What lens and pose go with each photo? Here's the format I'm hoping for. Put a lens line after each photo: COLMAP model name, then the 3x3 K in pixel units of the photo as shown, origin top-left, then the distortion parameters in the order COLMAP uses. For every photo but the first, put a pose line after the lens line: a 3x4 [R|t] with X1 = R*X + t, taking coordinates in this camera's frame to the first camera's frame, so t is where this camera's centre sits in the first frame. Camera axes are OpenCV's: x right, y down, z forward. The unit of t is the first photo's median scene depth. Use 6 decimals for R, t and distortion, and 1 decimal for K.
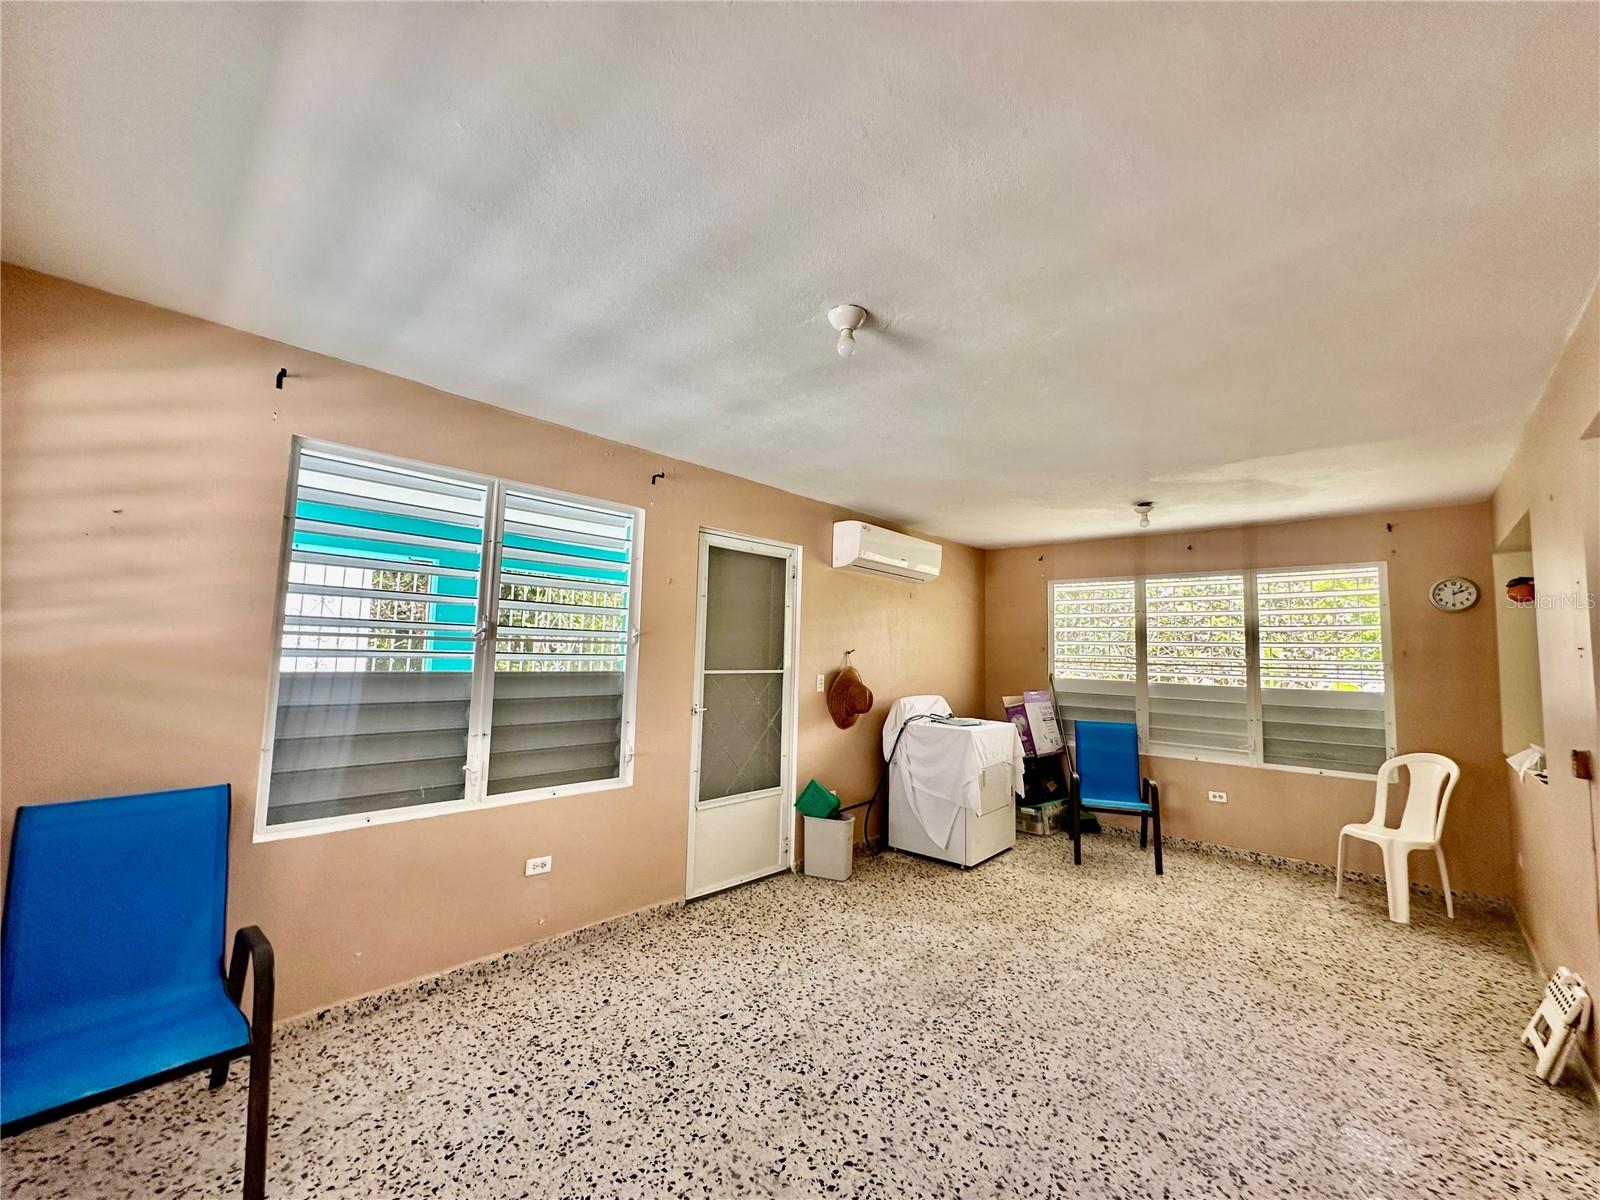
lens RADIAL K [[637.8, 0, 800.0], [0, 637.8, 600.0], [0, 0, 1]] dist [-0.000957, 0.000154]
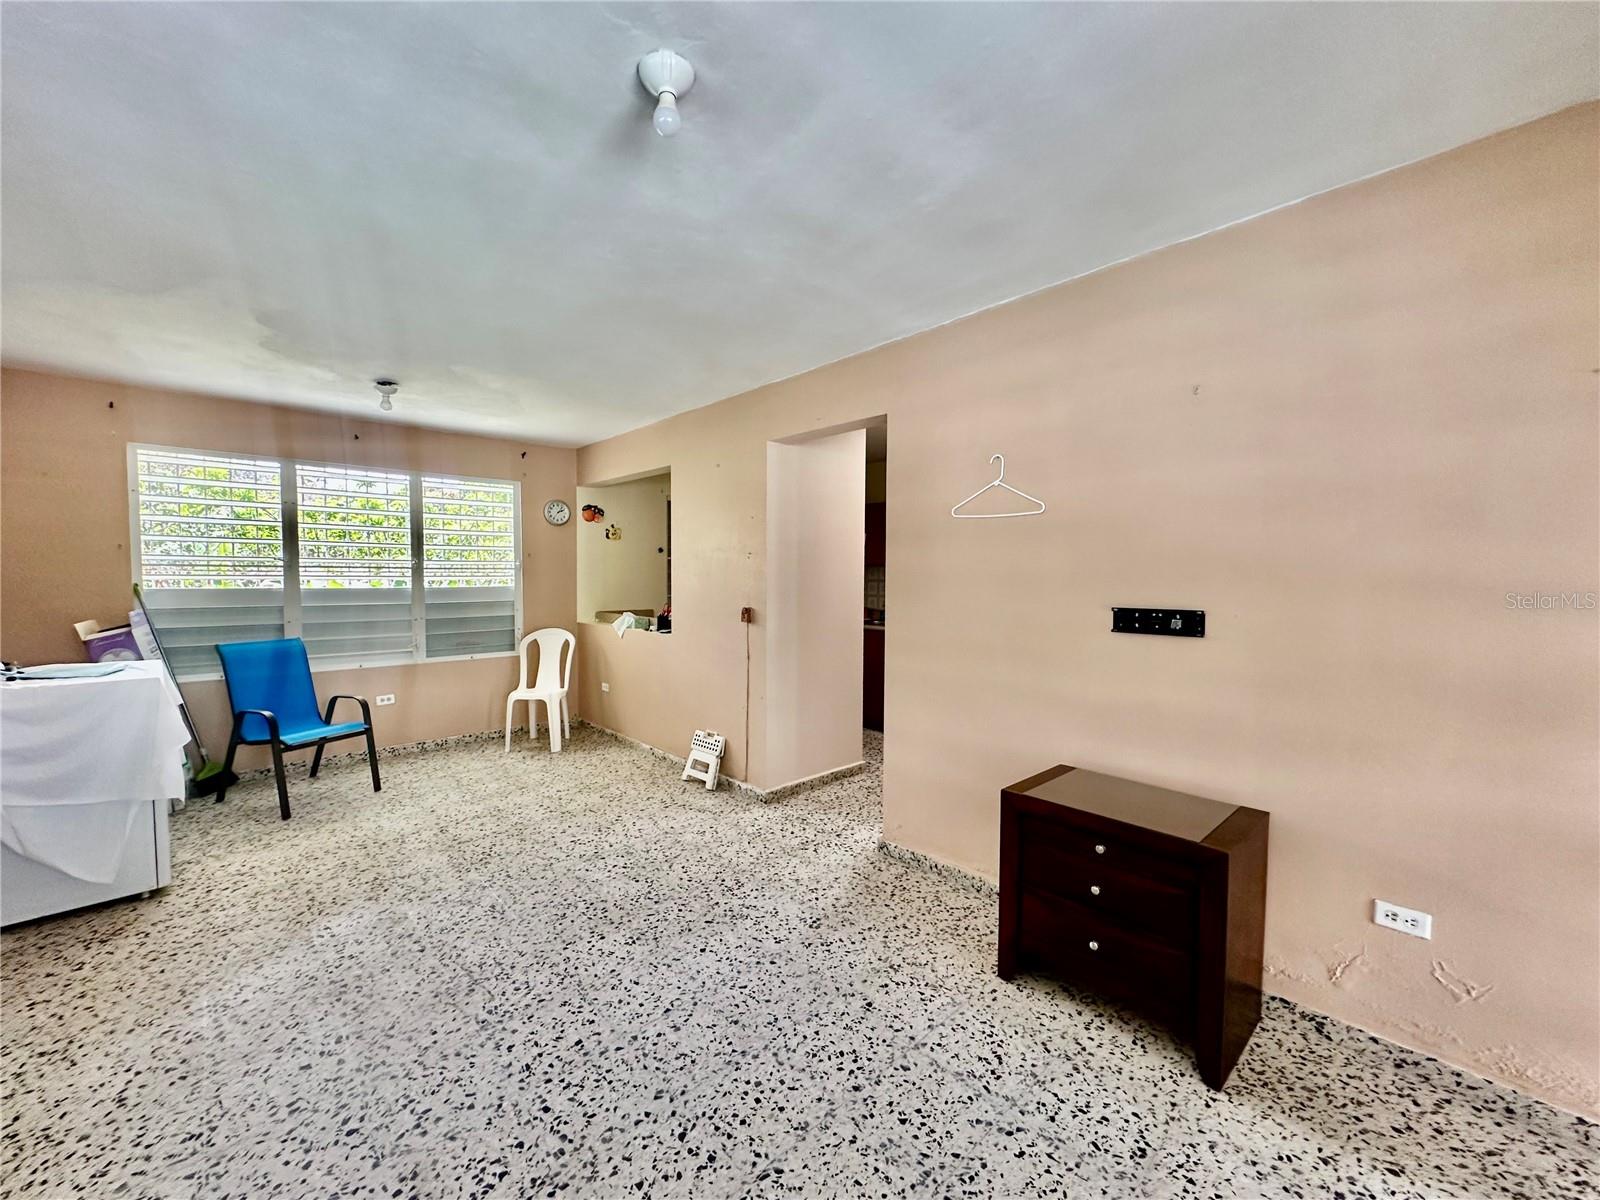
lens RADIAL K [[637.8, 0, 800.0], [0, 637.8, 600.0], [0, 0, 1]] dist [-0.000957, 0.000154]
pose [[0.064779, -0.066102, 0.995708, -0.386114], [-0.088473, 0.993494, 0.071711, 0.039274], [-0.993970, -0.092739, 0.058509, 0.448871]]
